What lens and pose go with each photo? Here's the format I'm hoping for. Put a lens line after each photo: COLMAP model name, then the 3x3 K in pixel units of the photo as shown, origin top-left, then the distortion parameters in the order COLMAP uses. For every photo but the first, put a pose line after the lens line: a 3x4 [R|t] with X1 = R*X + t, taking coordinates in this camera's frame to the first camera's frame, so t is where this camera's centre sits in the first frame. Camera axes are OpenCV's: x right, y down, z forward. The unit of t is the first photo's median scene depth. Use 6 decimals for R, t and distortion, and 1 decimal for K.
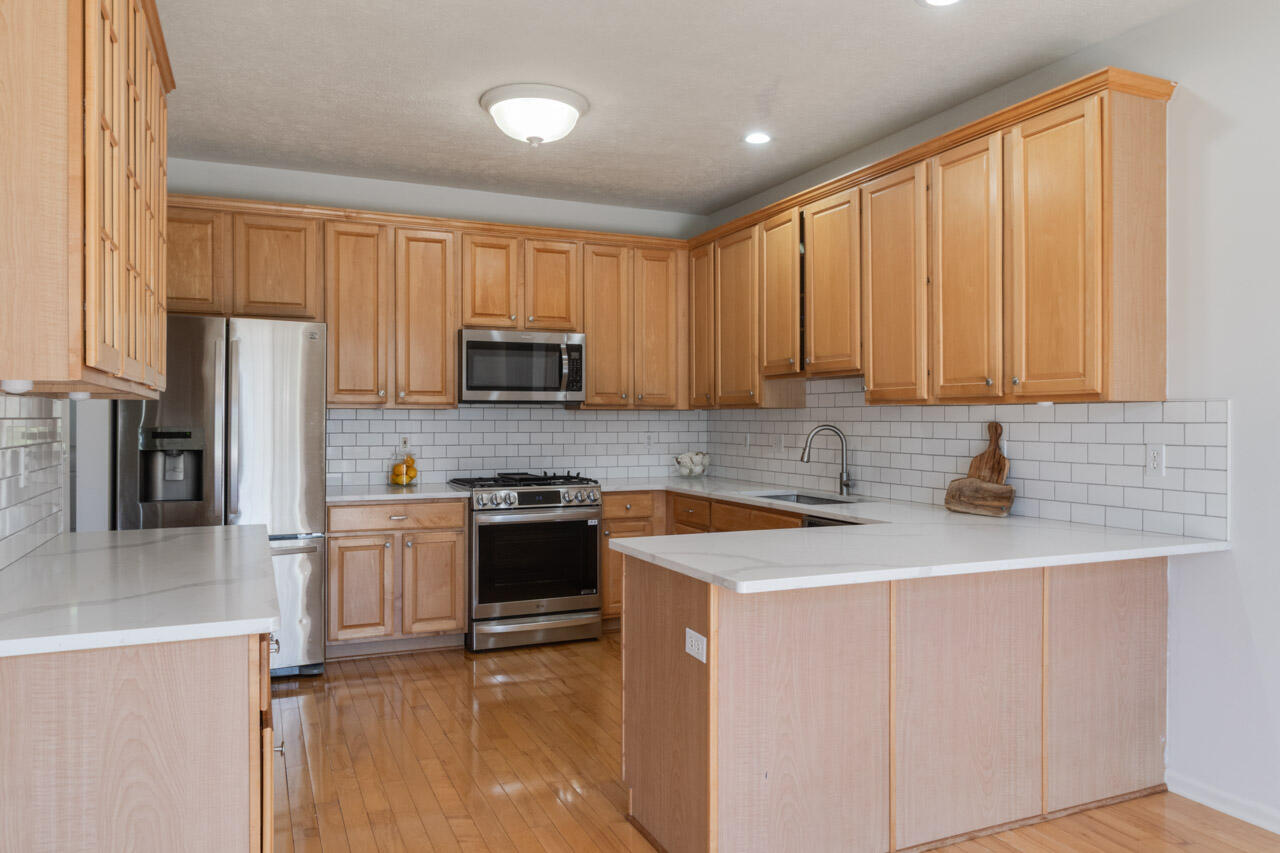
lens RADIAL K [[879.8, 0, 640.0], [0, 879.8, 426.5], [0, 0, 1]] dist [-0.005257, -0.000837]
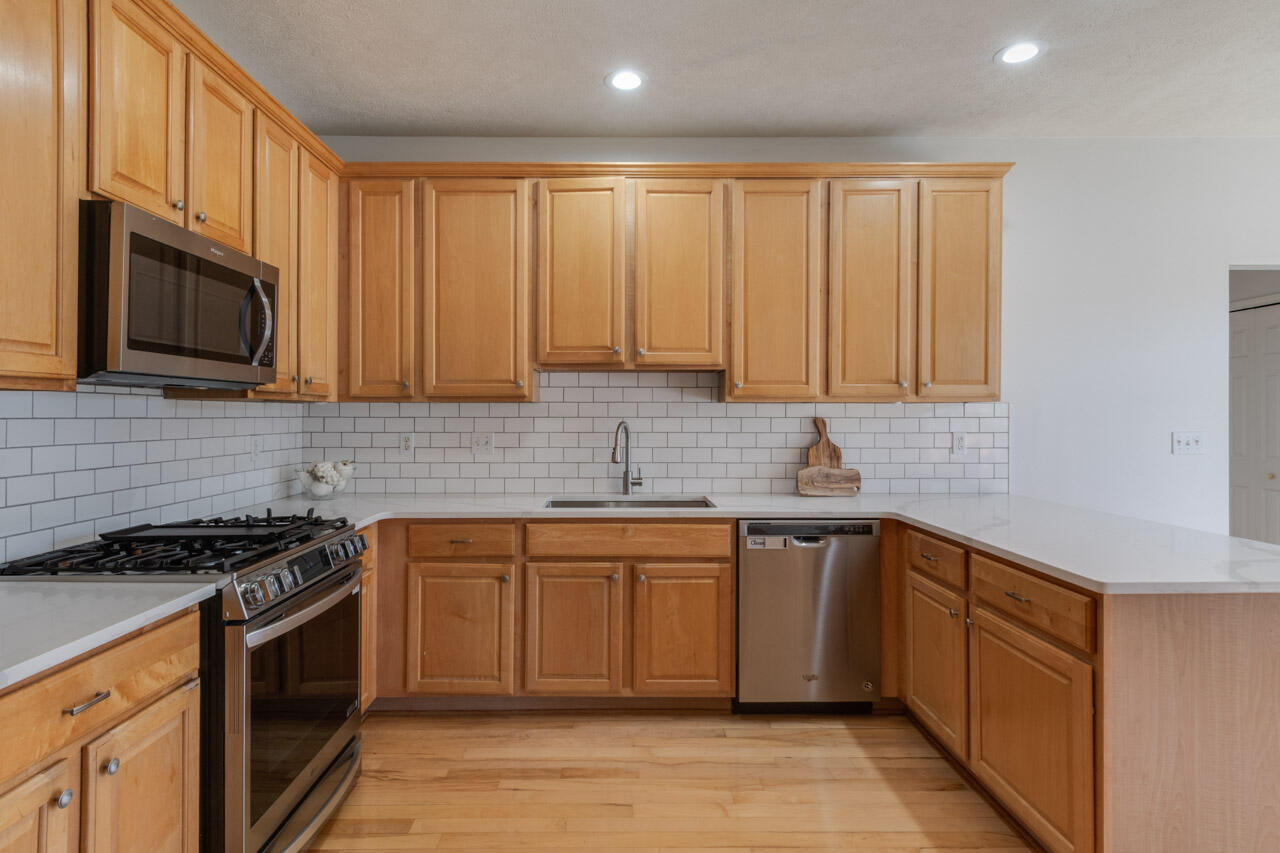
lens RADIAL K [[686.5, 0, 622.8], [0, 686.5, 418.9], [0, 0, 1]] dist [0.000977, -0.000155]
pose [[0.393771, -0.007438, 0.919178, -0.426462], [0.007737, 0.999959, 0.004778, -0.007435], [-0.919176, 0.005230, 0.393812, 0.671280]]
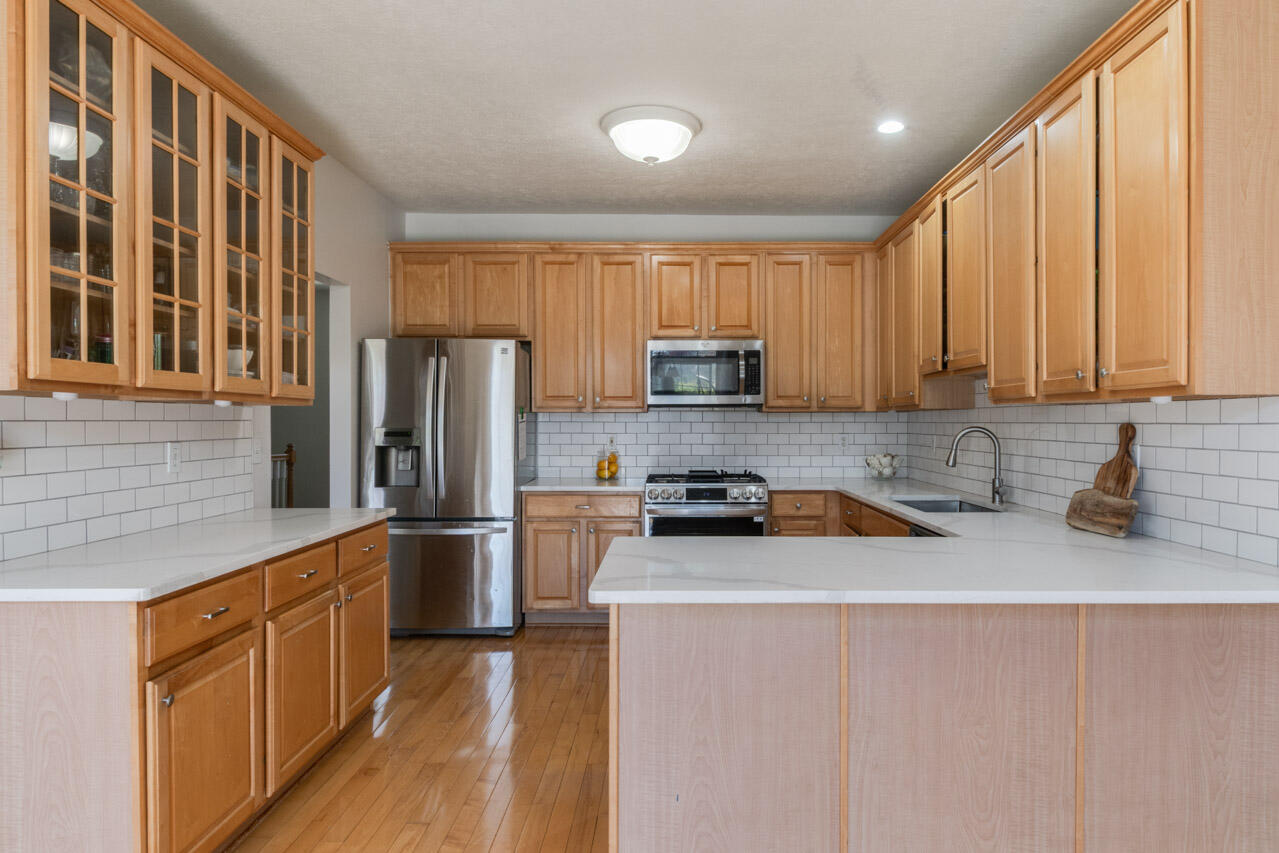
lens RADIAL K [[773.2, 0, 680.6], [0, 773.2, 434.2], [0, 0, 1]] dist [0.018585, -0.024712]
pose [[0.918790, 0.005025, -0.394714, 0.232897], [-0.002067, 0.999967, 0.007919, 0.000305], [0.394741, -0.006460, 0.918770, 0.119141]]
